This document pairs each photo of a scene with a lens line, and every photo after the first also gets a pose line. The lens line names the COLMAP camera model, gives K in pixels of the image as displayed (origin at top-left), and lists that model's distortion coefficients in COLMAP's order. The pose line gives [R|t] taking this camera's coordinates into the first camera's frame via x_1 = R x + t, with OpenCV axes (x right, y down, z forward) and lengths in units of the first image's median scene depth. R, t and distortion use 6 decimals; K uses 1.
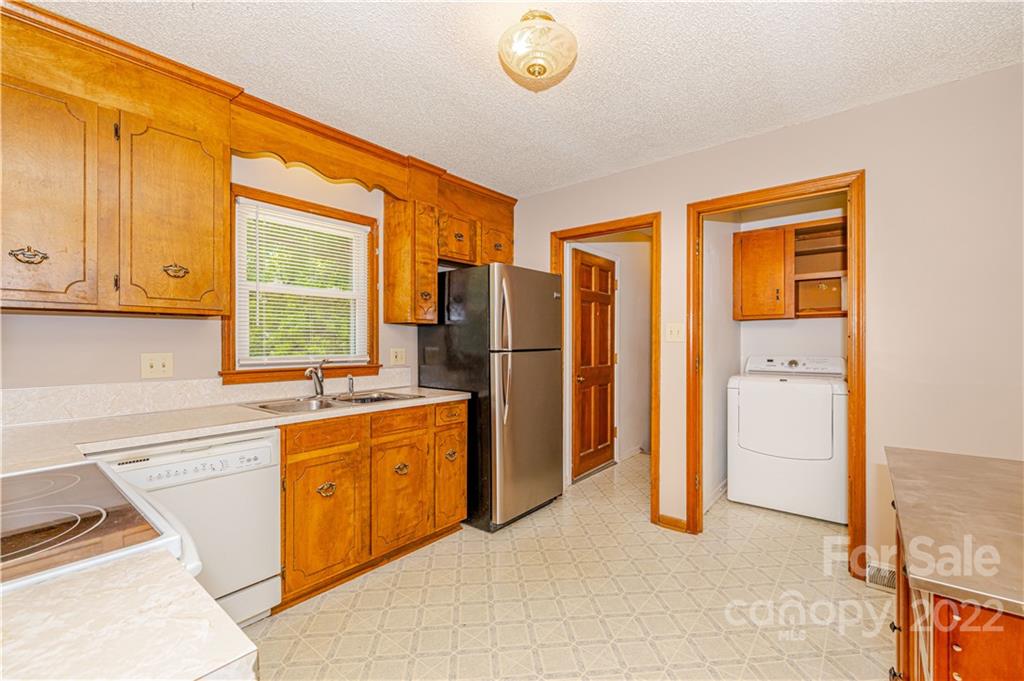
lens RADIAL K [[435.6, 0, 508.2], [0, 435.6, 341.6], [0, 0, 1]] dist [0.002233, -0.000115]
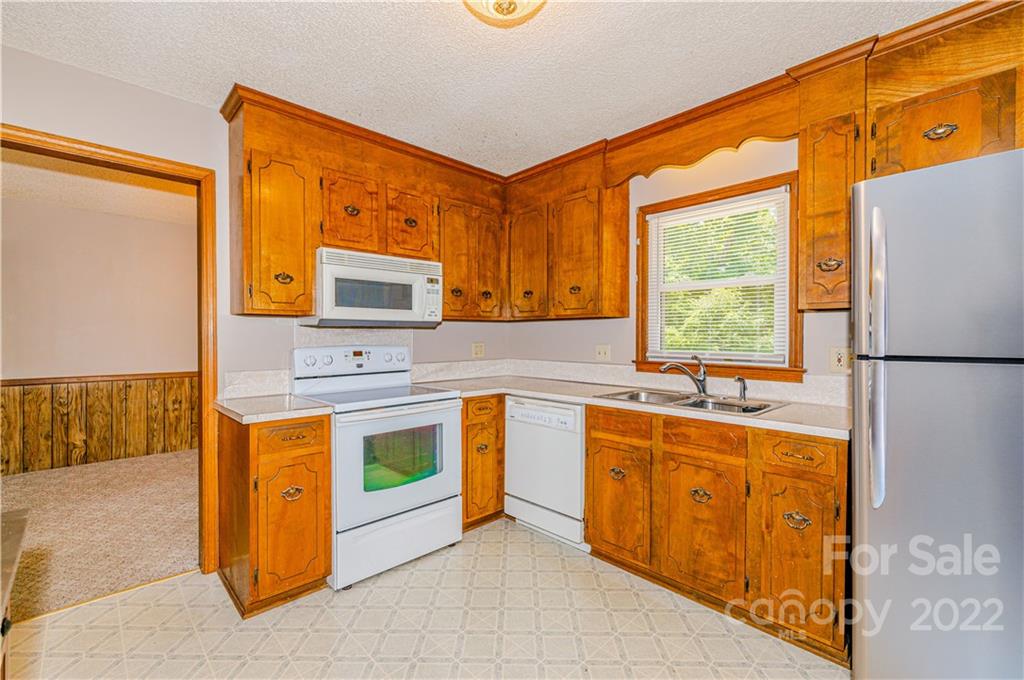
lens RADIAL K [[435.6, 0, 512.6], [0, 435.6, 336.9], [0, 0, 1]] dist [0.002233, -0.000115]
pose [[-0.100440, 0.003395, -0.994937, 0.614115], [-0.001554, 0.999992, 0.003569, -0.002946], [0.994942, 0.001904, -0.100434, 0.761339]]
